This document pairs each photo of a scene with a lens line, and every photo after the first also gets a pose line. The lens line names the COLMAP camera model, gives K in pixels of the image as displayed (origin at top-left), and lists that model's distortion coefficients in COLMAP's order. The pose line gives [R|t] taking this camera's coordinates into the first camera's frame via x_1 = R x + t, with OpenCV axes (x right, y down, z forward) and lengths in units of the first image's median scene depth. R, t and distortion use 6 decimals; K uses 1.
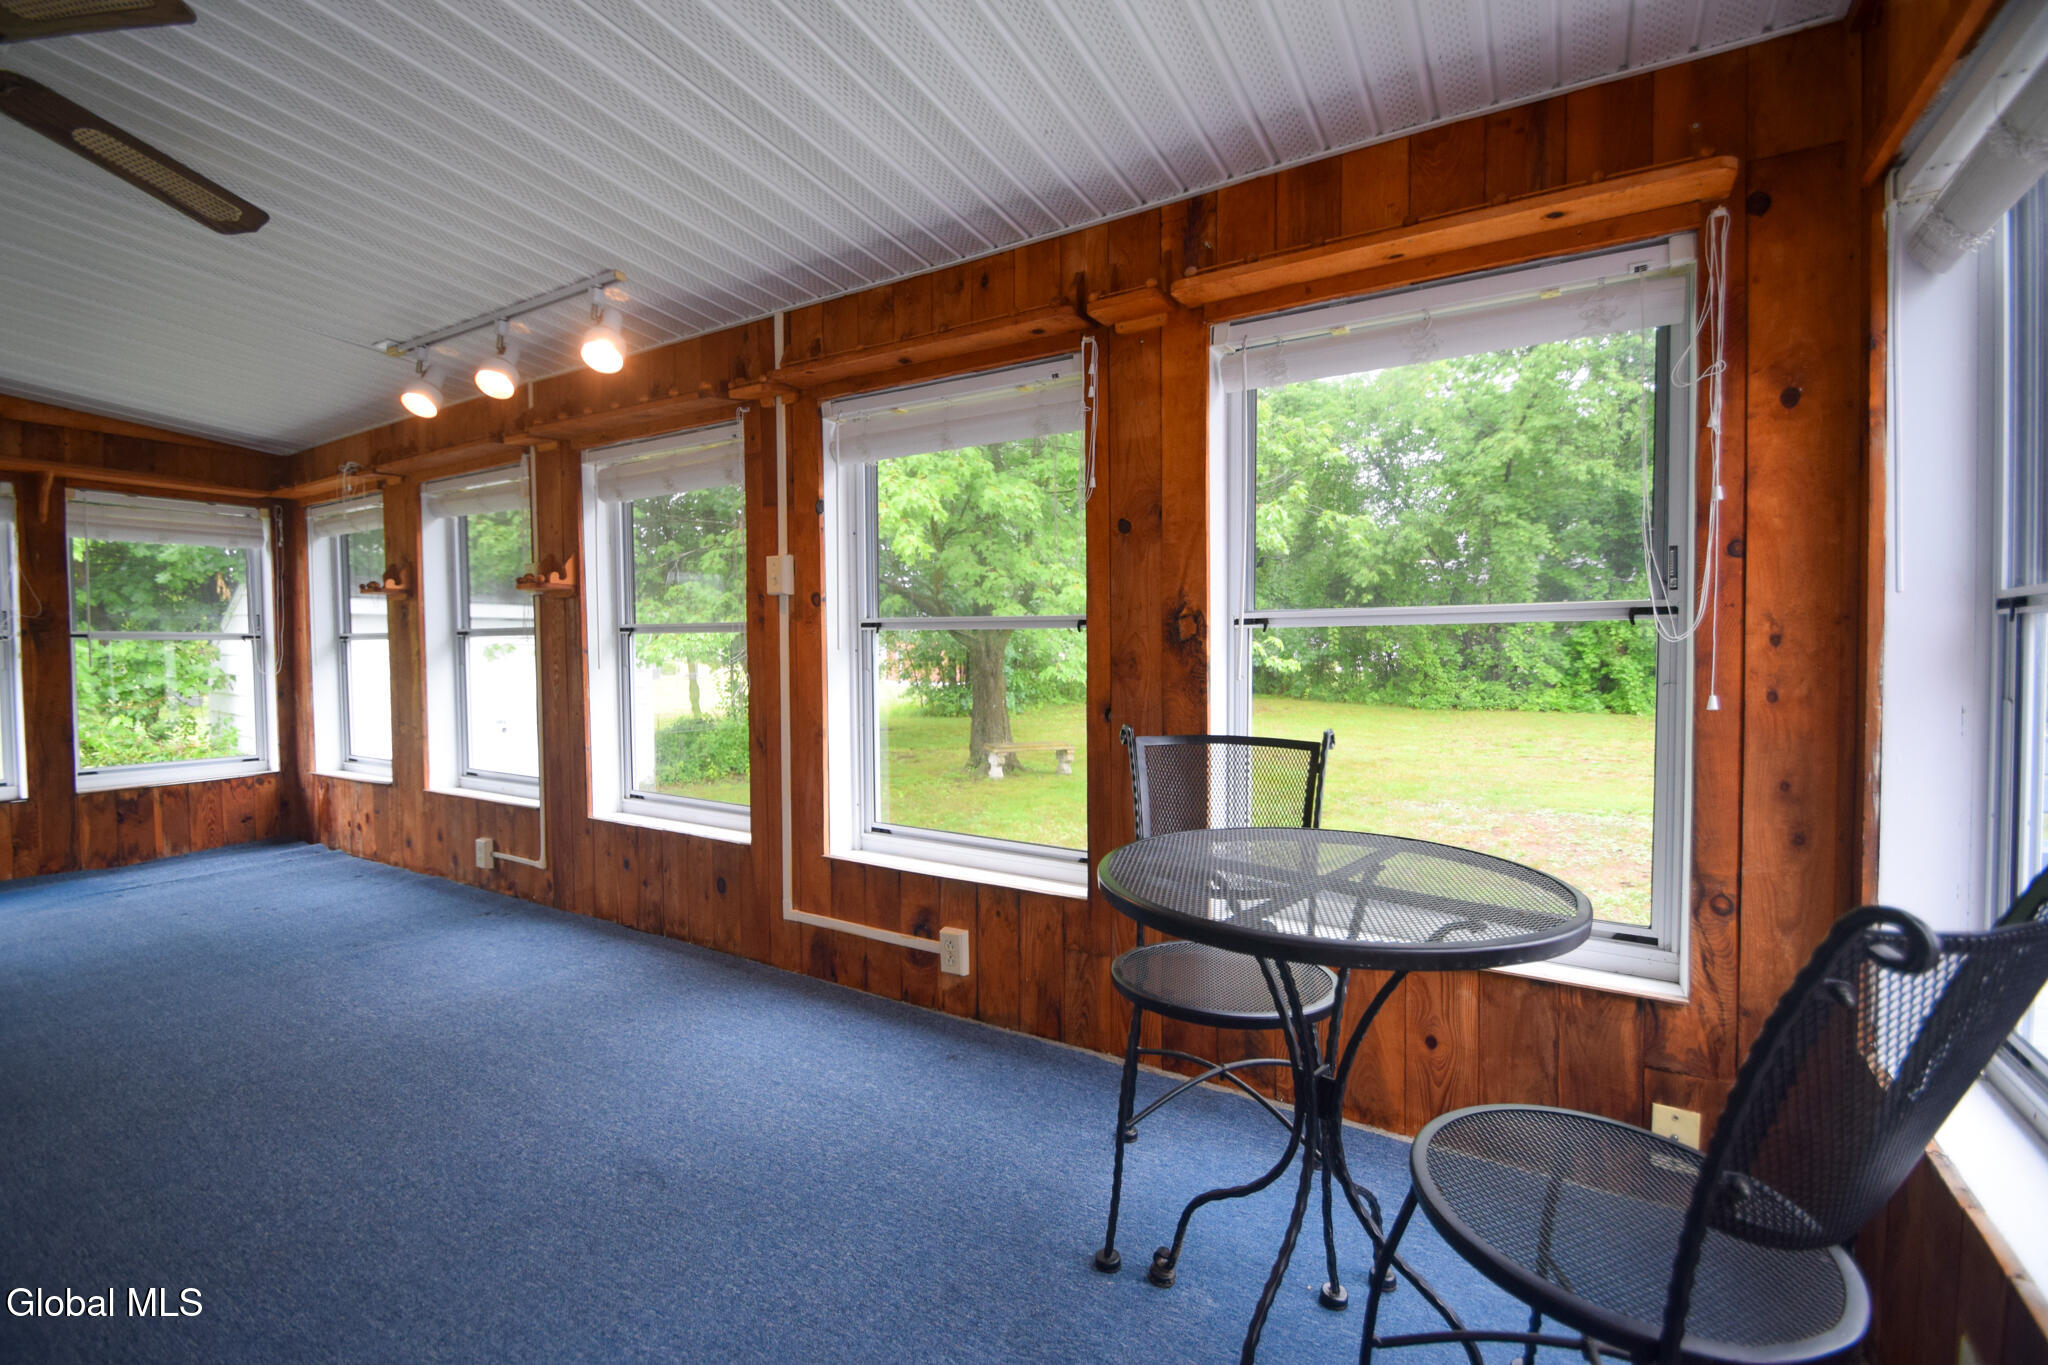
lens RADIAL K [[896.4, 0, 1019.9], [0, 896.4, 686.1], [0, 0, 1]] dist [0.001366, -0.011000]
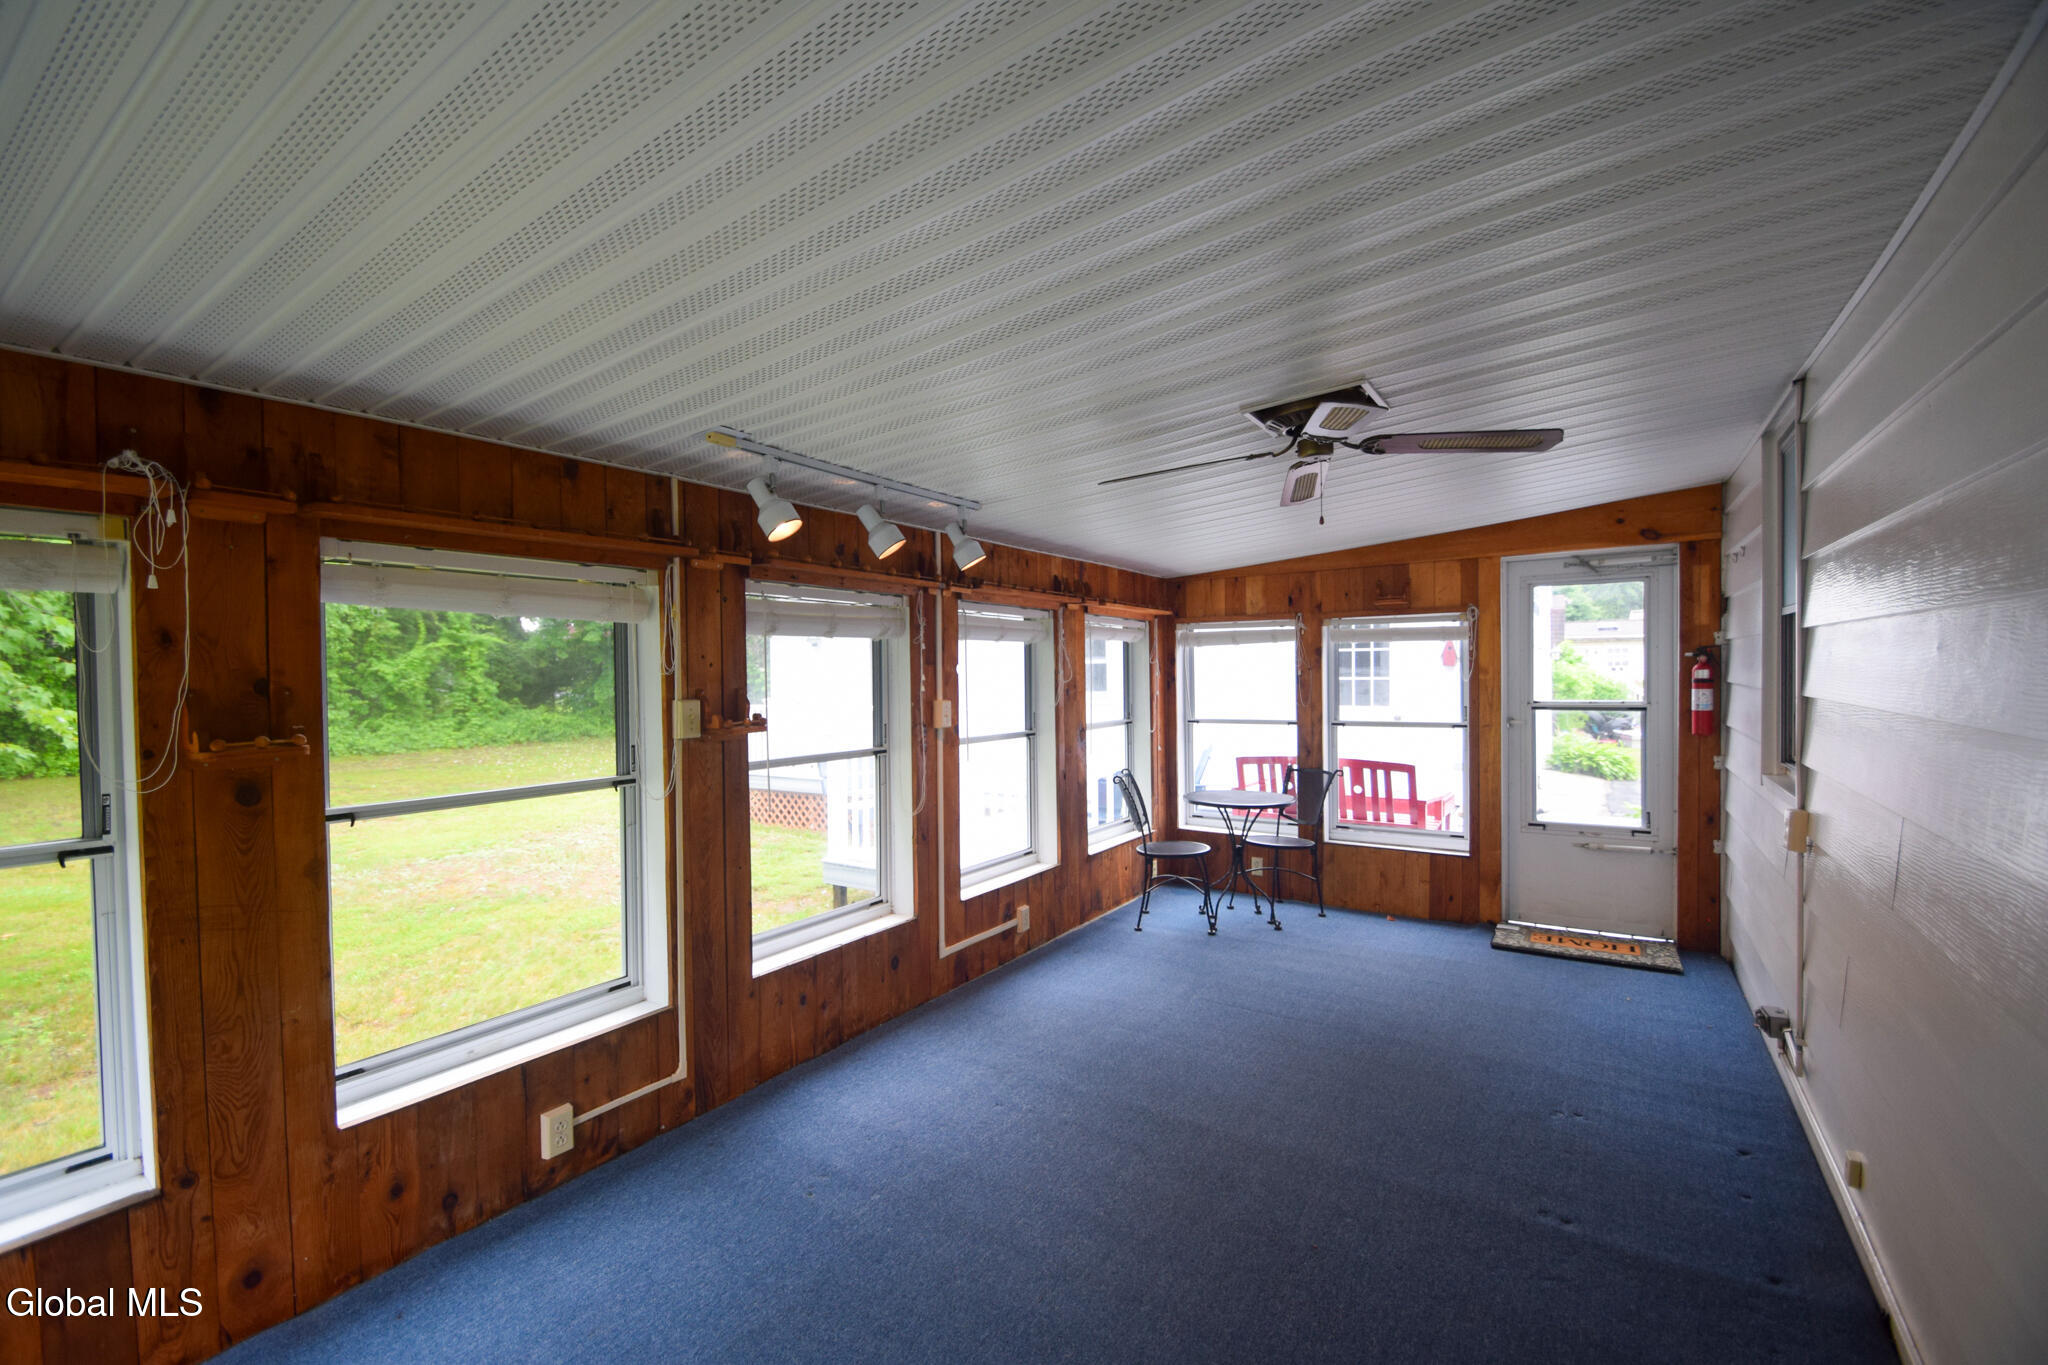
lens RADIAL K [[896.4, 0, 1019.2], [0, 896.4, 678.5], [0, 0, 1]] dist [0.001366, -0.011000]
pose [[0.019134, -0.010993, 0.999756, -1.688685], [0.047414, 0.998825, 0.010075, -0.189657], [-0.998692, 0.047210, 0.019633, 0.844886]]
